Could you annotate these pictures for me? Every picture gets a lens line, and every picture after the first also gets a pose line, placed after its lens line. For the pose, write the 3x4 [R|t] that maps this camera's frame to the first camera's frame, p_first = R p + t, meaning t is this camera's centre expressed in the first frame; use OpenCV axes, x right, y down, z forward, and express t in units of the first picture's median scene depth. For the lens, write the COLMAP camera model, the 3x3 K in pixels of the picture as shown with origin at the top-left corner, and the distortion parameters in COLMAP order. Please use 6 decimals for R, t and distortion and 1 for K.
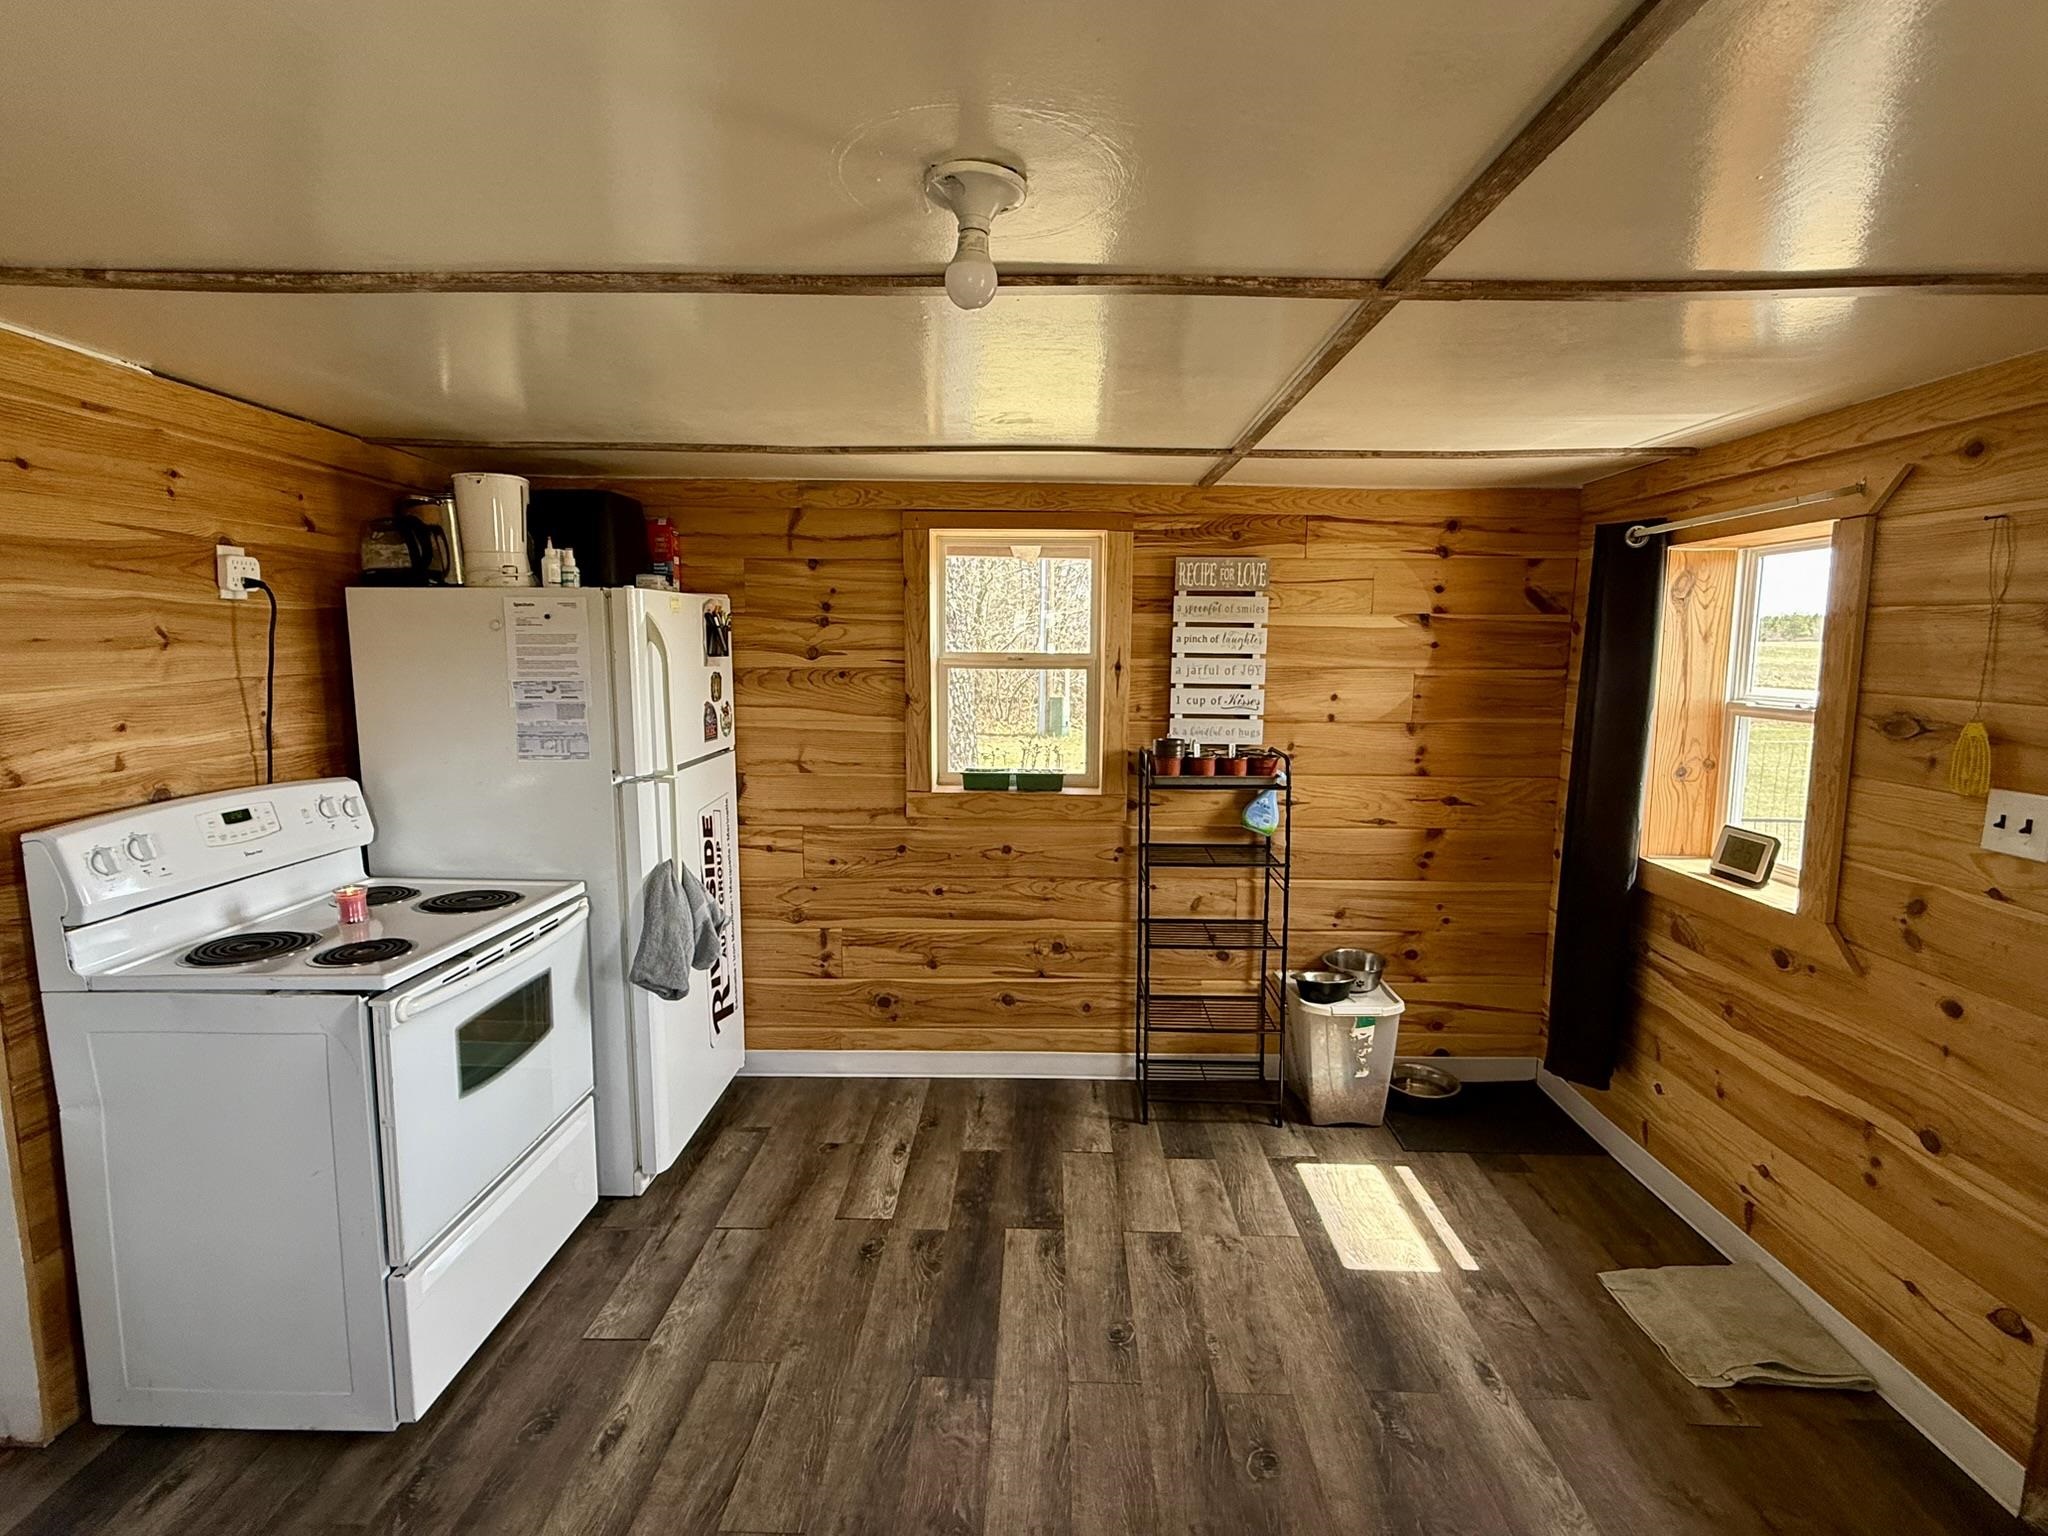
lens RADIAL K [[974.9, 0, 1026.0], [0, 974.9, 764.5], [0, 0, 1]] dist [0.000143, 0.001069]
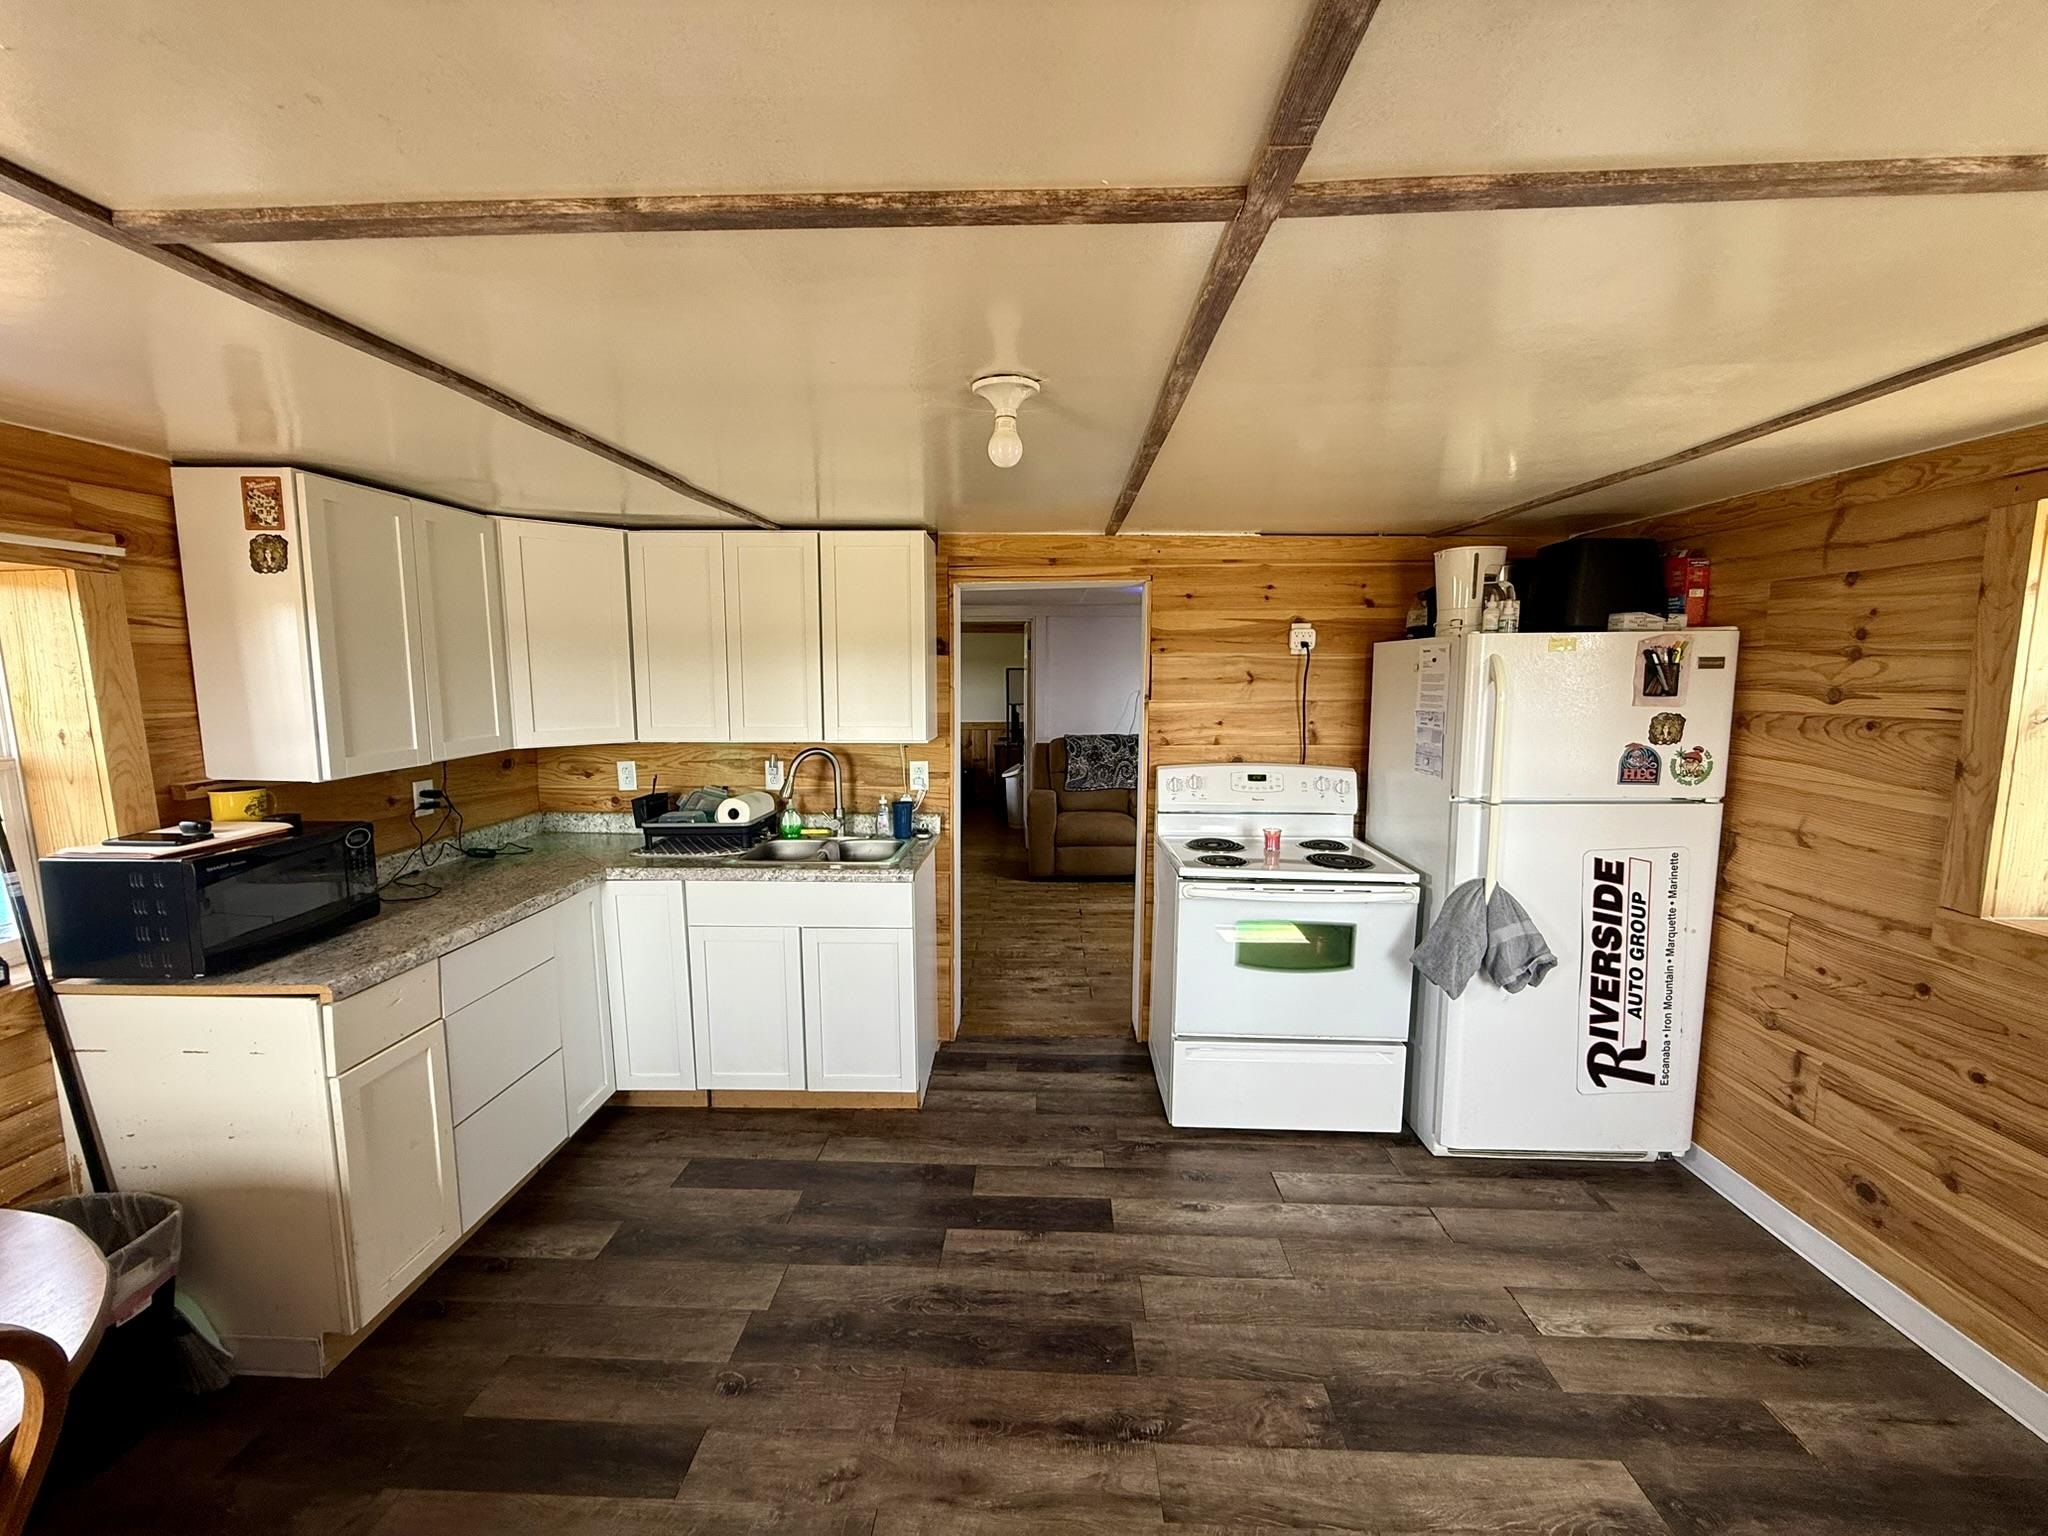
lens RADIAL K [[812.5, 0, 1016.6], [0, 812.5, 765.1], [0, 0, 1]] dist [0.001751, -0.000616]
pose [[-0.016427, 0.109798, -0.993818, 0.469318], [-0.123599, 0.986106, 0.110989, -0.056105], [0.992196, 0.124659, -0.002628, 0.401260]]
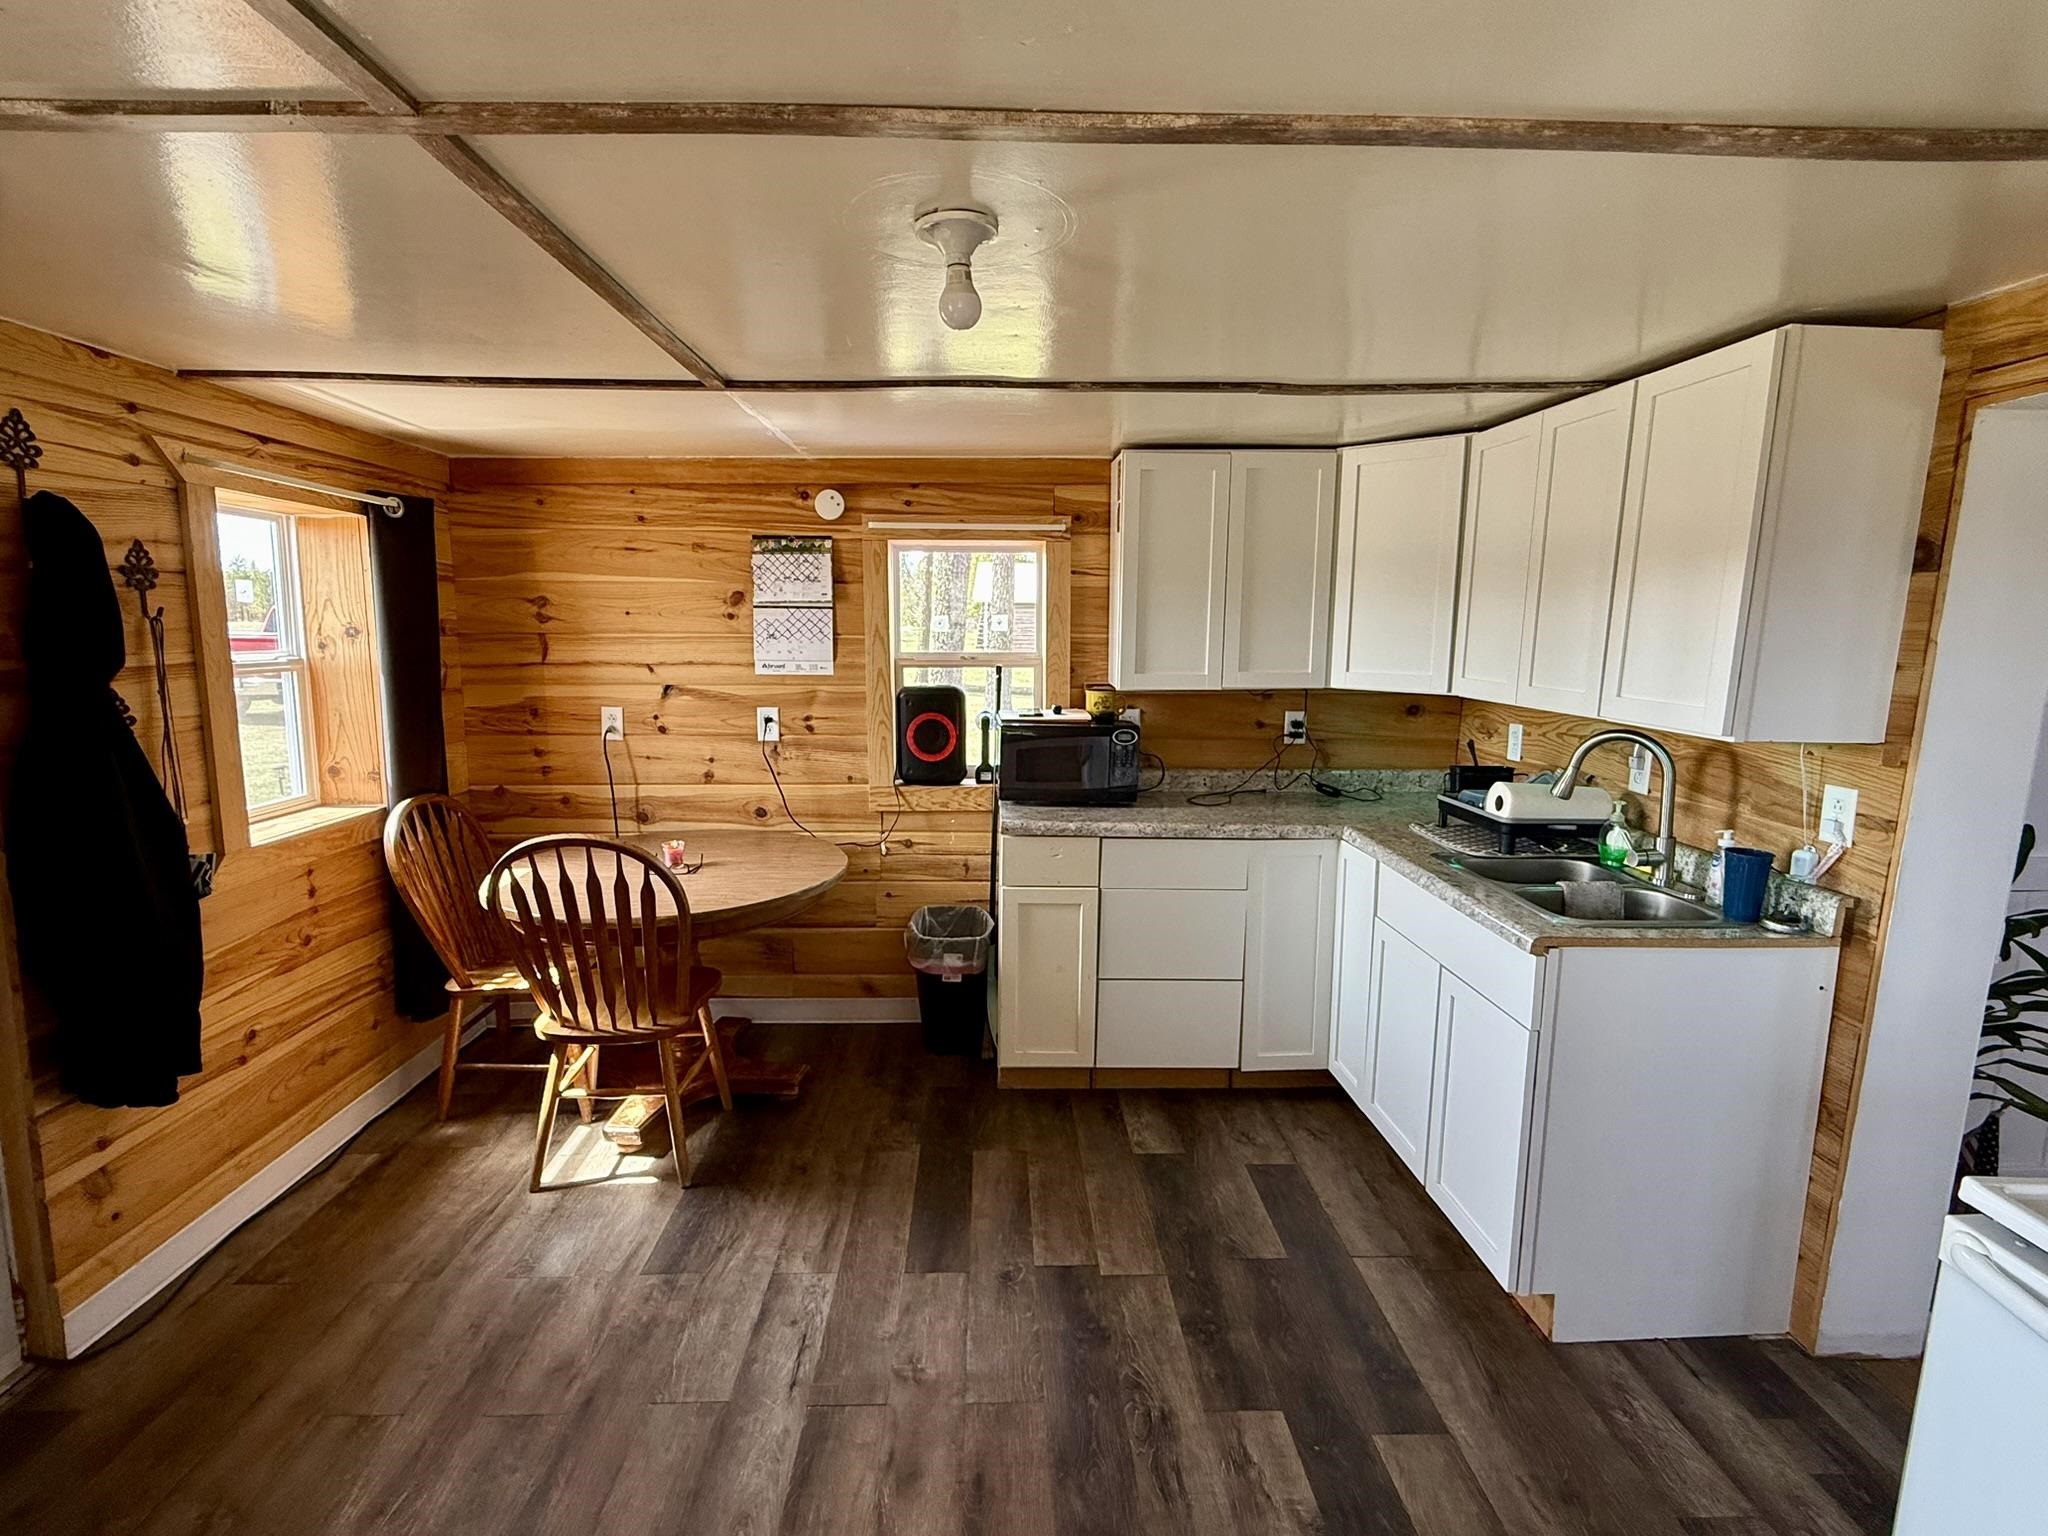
lens RADIAL K [[974.9, 0, 1023.5], [0, 974.9, 766.0], [0, 0, 1]] dist [0.000143, 0.001069]
pose [[-0.997682, -0.007955, -0.067583, -0.021306], [-0.026161, 0.961659, 0.272999, -0.103656], [0.062820, 0.274134, -0.959638, 0.865674]]
